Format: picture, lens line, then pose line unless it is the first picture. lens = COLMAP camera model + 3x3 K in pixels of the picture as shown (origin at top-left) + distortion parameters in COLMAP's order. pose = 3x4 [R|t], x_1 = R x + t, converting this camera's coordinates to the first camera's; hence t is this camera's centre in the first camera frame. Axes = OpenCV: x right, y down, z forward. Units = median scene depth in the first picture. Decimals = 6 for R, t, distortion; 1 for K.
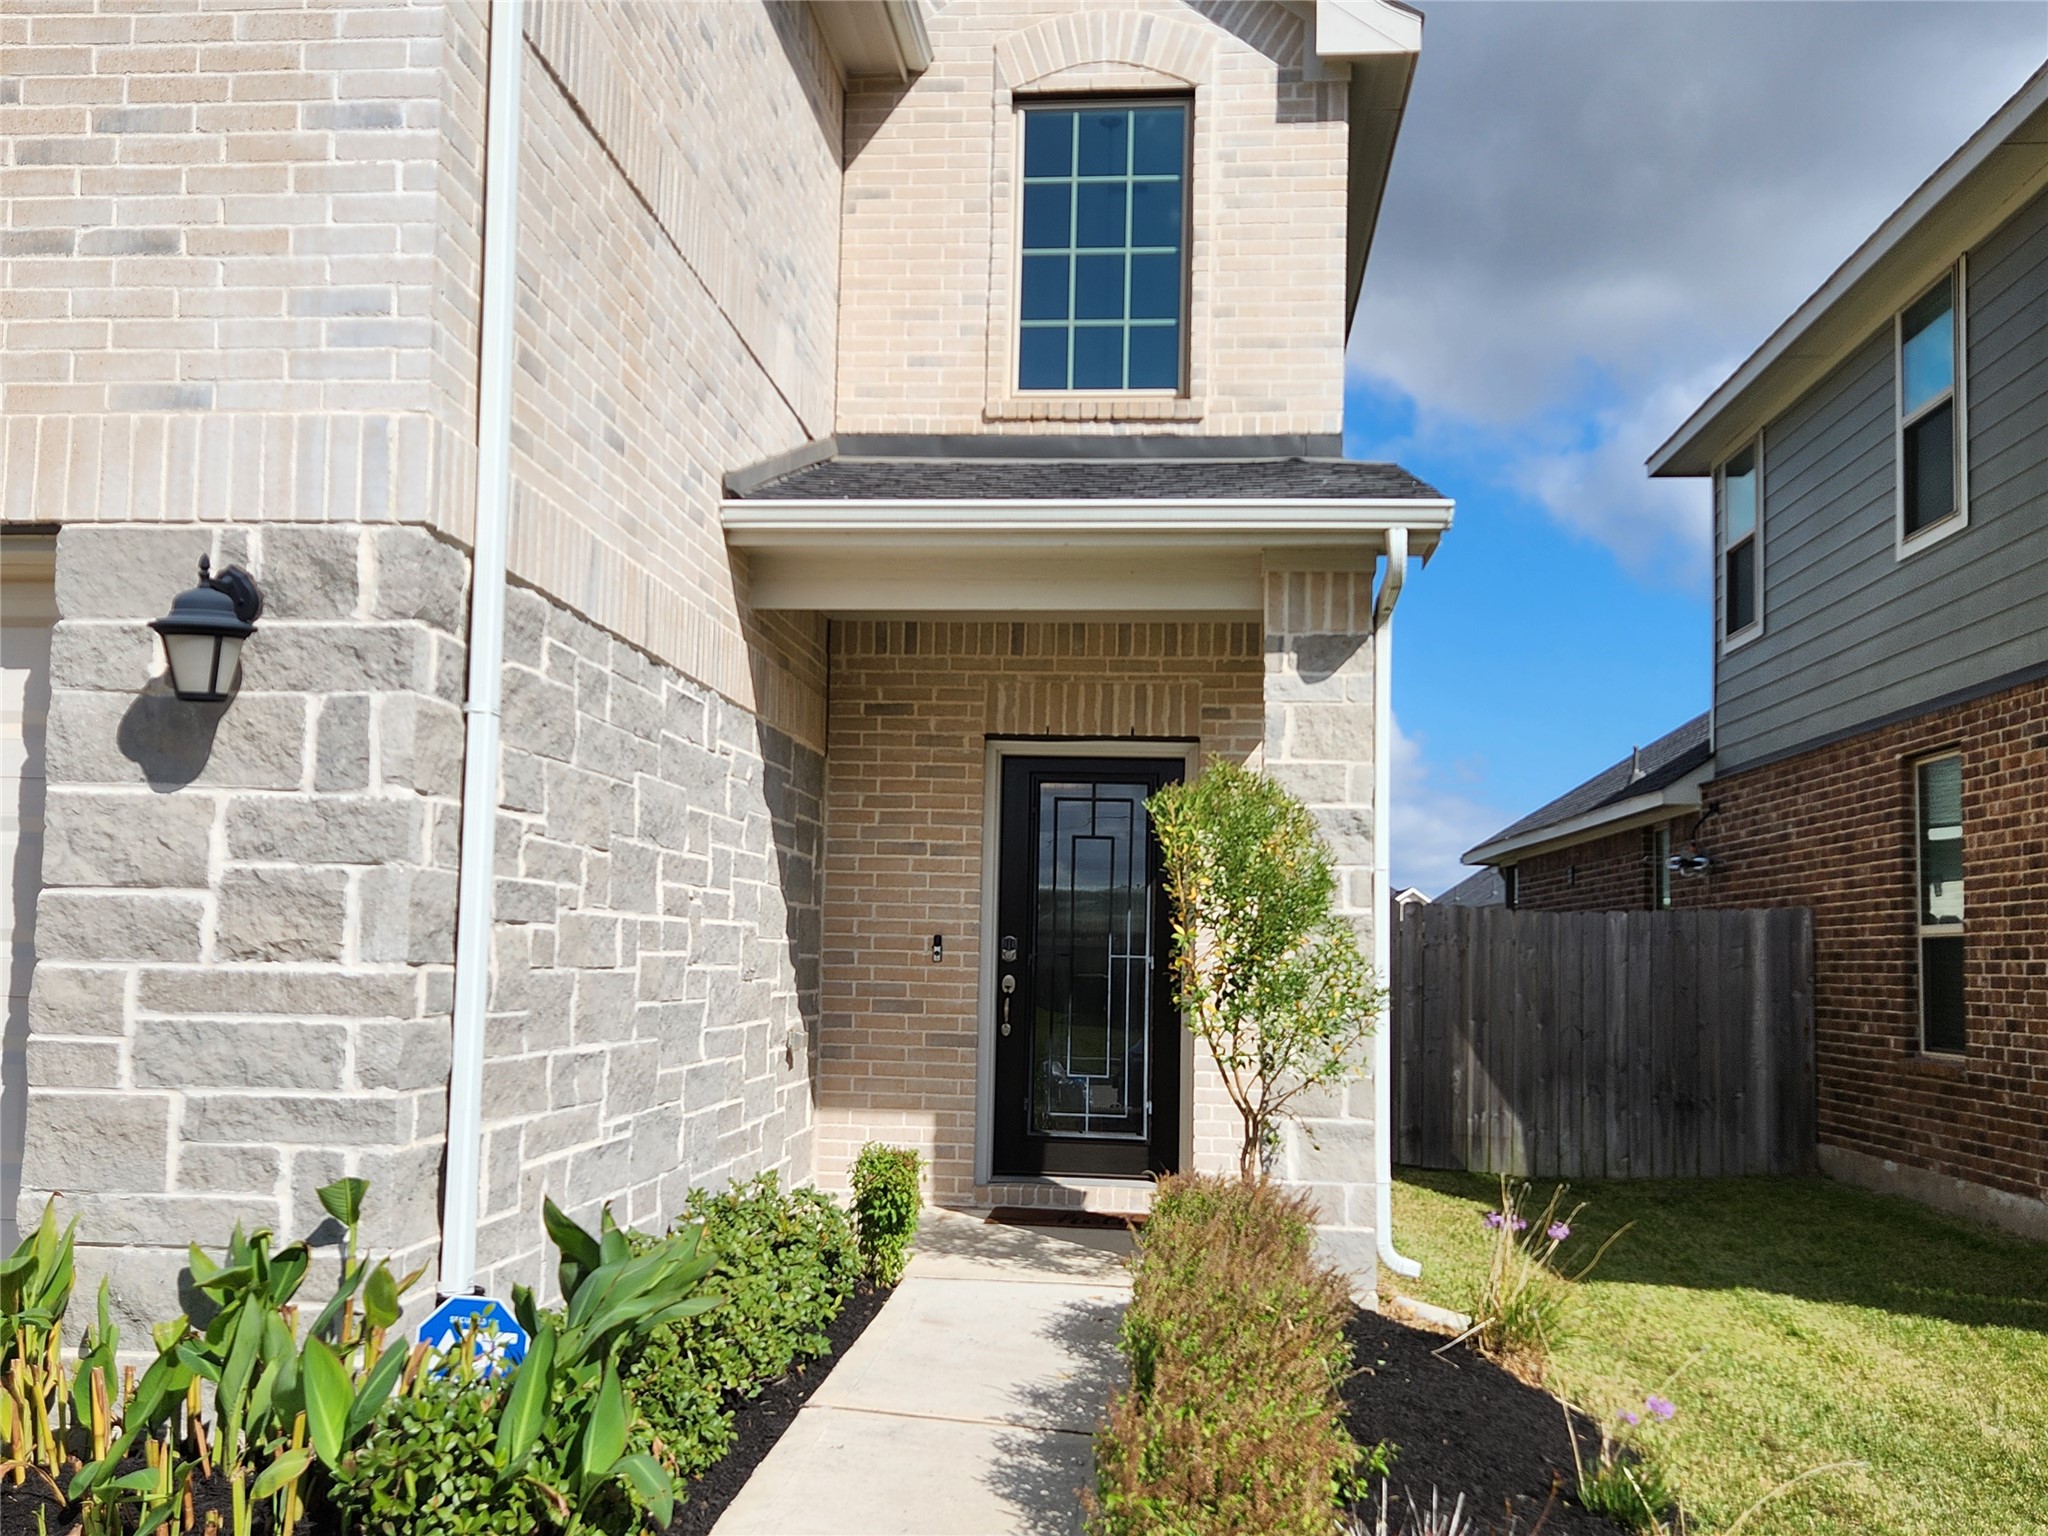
lens RADIAL K [[2048.8, 0, 1020.7], [0, 2048.8, 797.0], [0, 0, 1]] dist [0.107502, -0.147792]
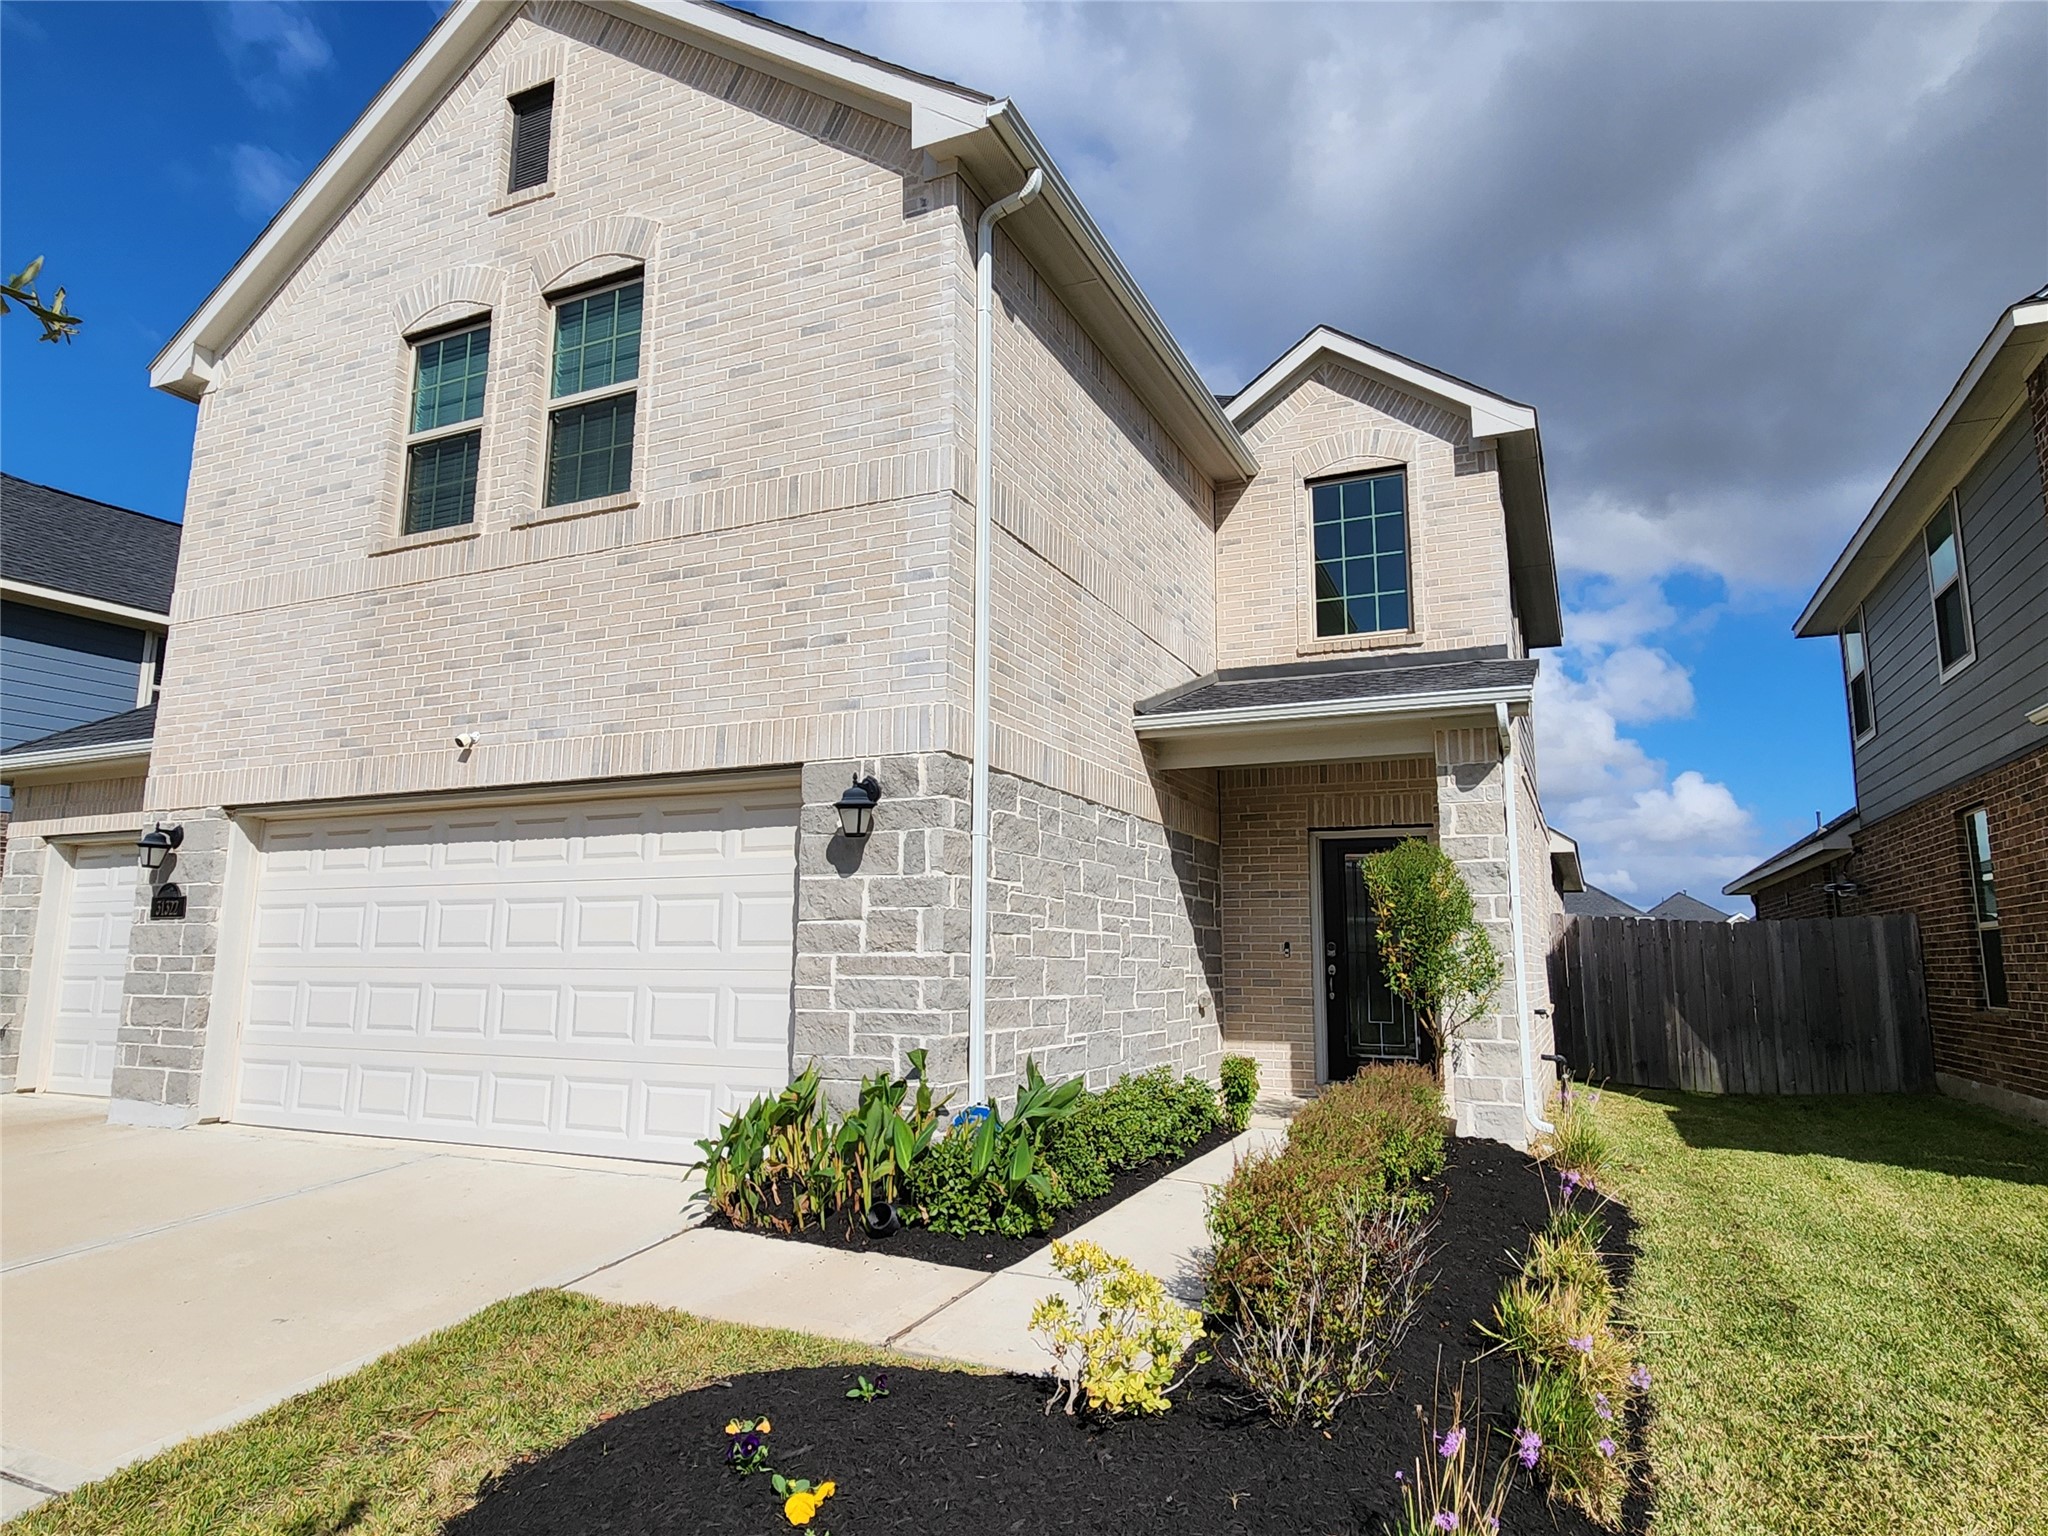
lens RADIAL K [[1202.0, 0, 1024.0], [0, 1202.0, 768.0], [0, 0, 1]] dist [0.000243, -0.001465]
pose [[0.950695, -0.066578, -0.302897, 0.094943], [0.040611, 0.995000, -0.091240, 0.003466], [0.307457, 0.074440, 0.948646, -0.102865]]
